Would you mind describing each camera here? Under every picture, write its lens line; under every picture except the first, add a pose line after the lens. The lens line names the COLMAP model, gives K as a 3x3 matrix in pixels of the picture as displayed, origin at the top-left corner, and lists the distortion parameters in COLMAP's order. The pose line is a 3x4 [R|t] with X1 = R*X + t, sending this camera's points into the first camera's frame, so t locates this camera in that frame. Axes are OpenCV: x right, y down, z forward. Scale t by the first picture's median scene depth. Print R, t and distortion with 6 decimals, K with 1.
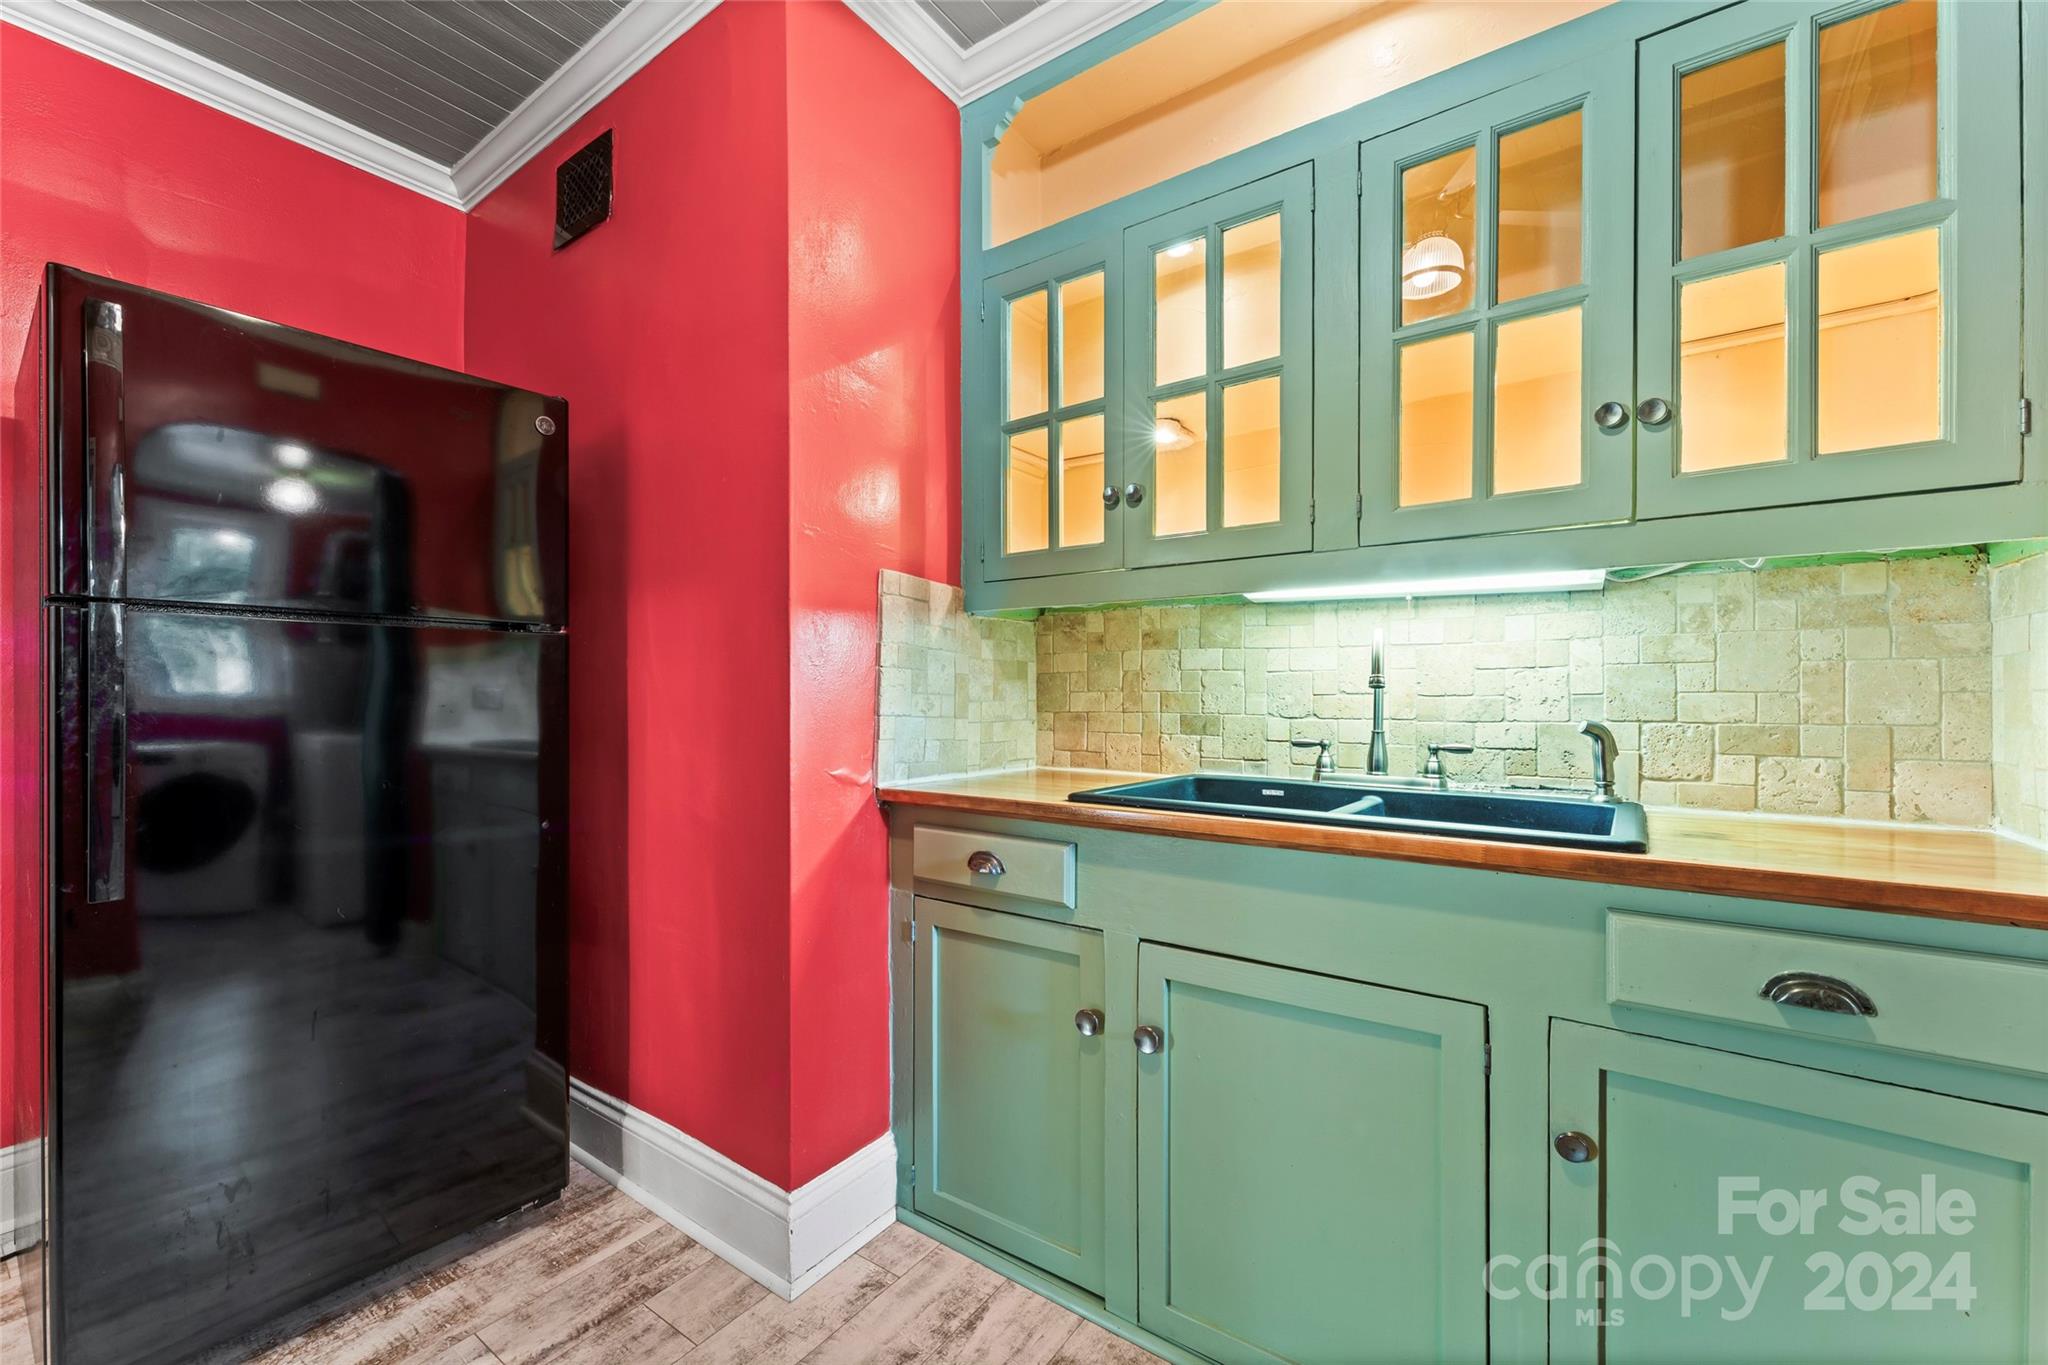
lens RADIAL K [[830.2, 0, 1019.3], [0, 830.2, 693.2], [0, 0, 1]] dist [-0.000406, 0.000188]
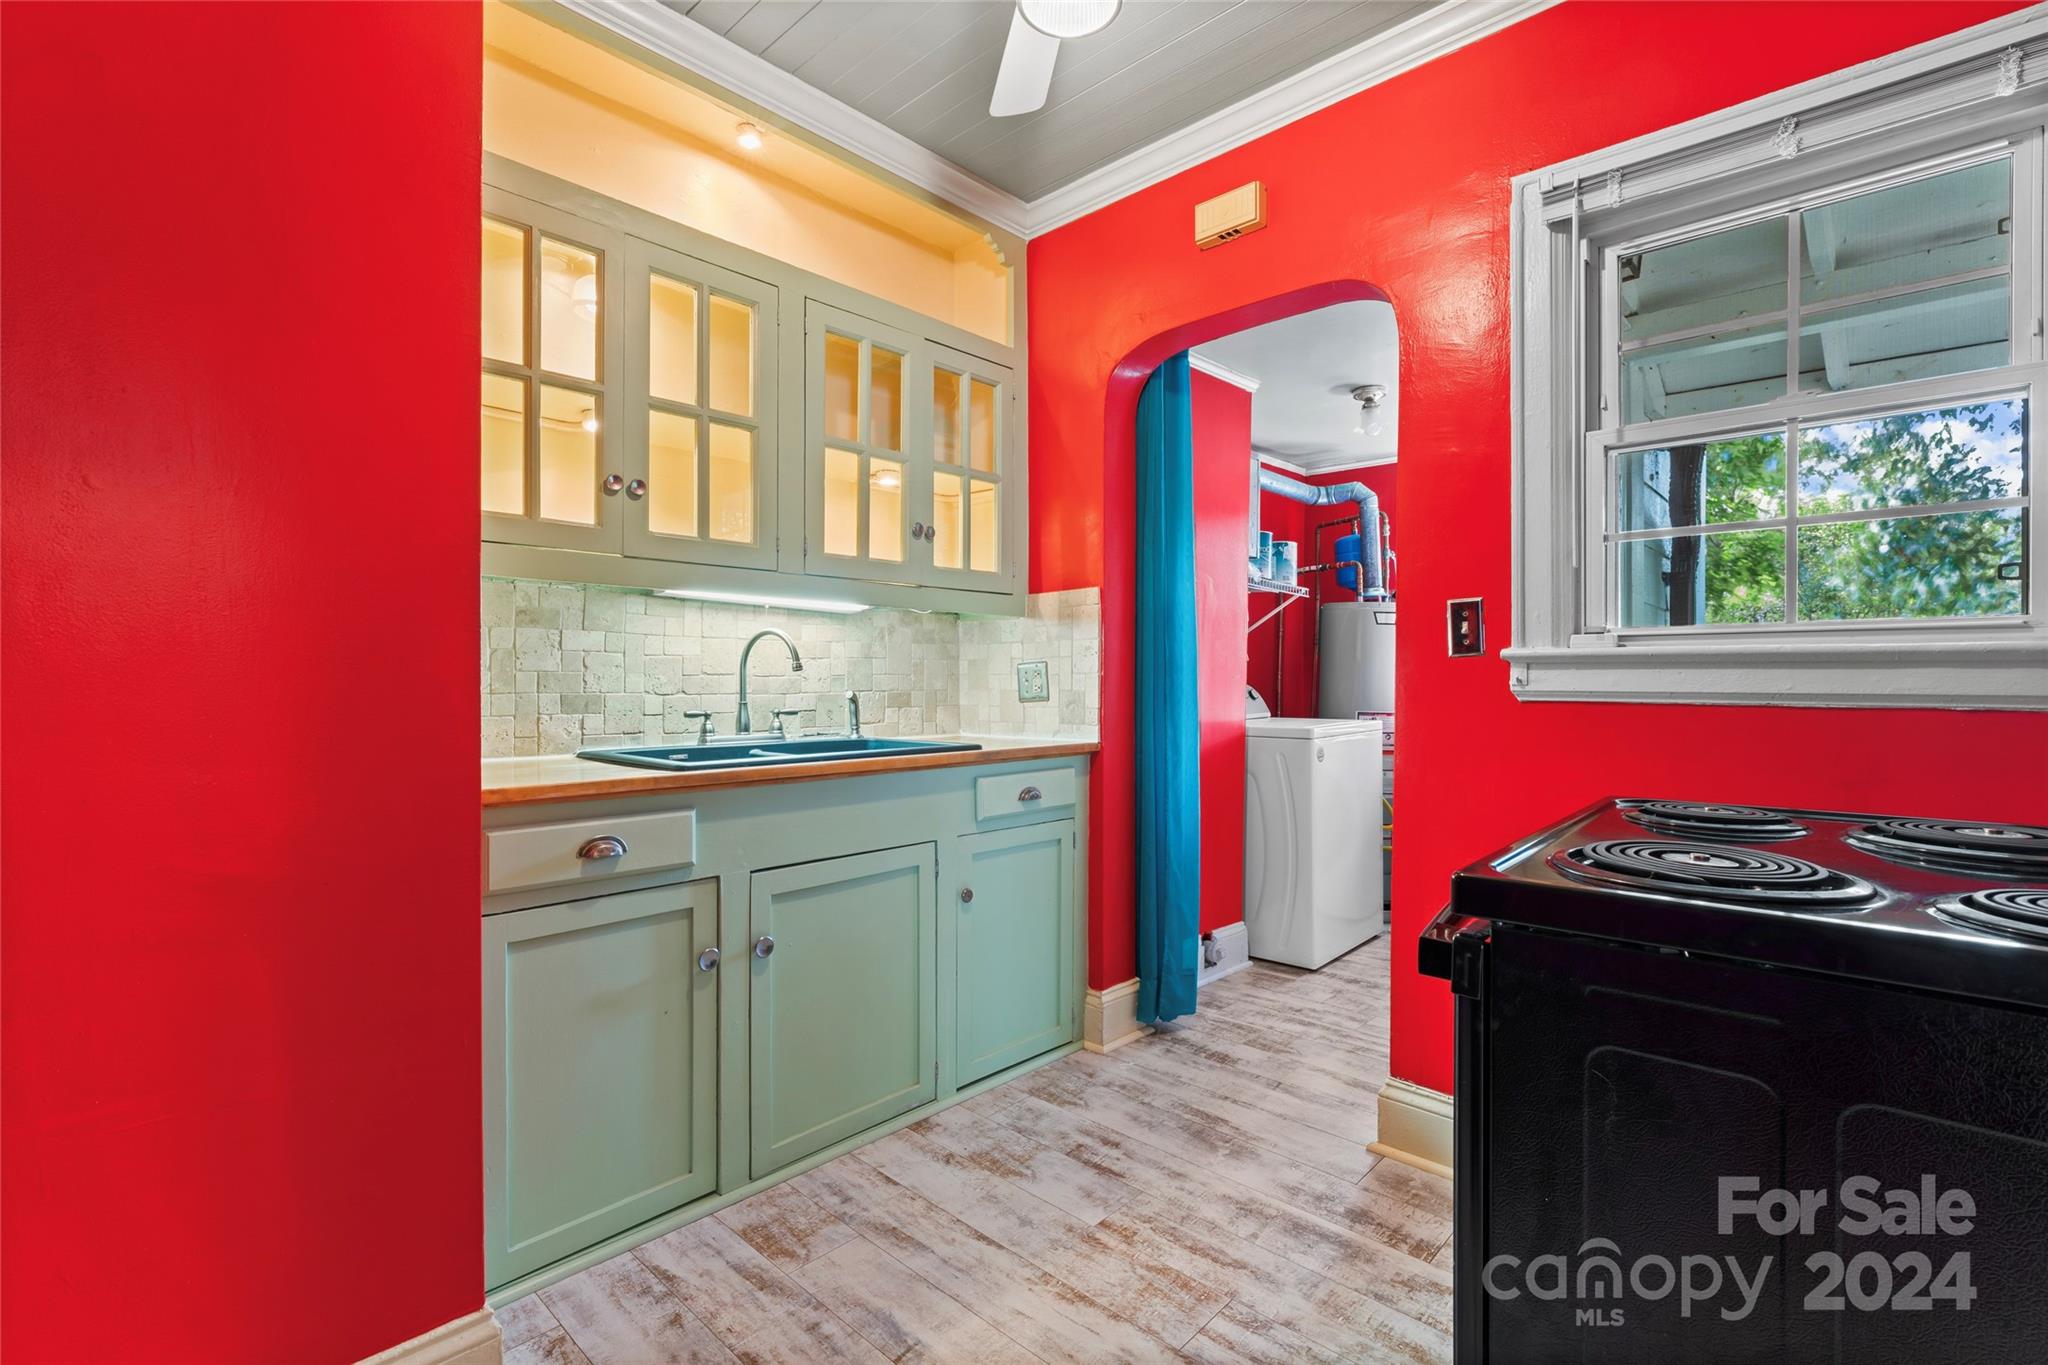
lens RADIAL K [[927.8, 0, 1021.0], [0, 927.8, 678.9], [0, 0, 1]] dist [-0.000299, 0.000712]
pose [[0.129476, -0.002970, 0.991578, -1.066070], [-0.007159, 0.999967, 0.003930, -0.001856], [-0.991557, -0.007607, 0.129450, 0.380149]]
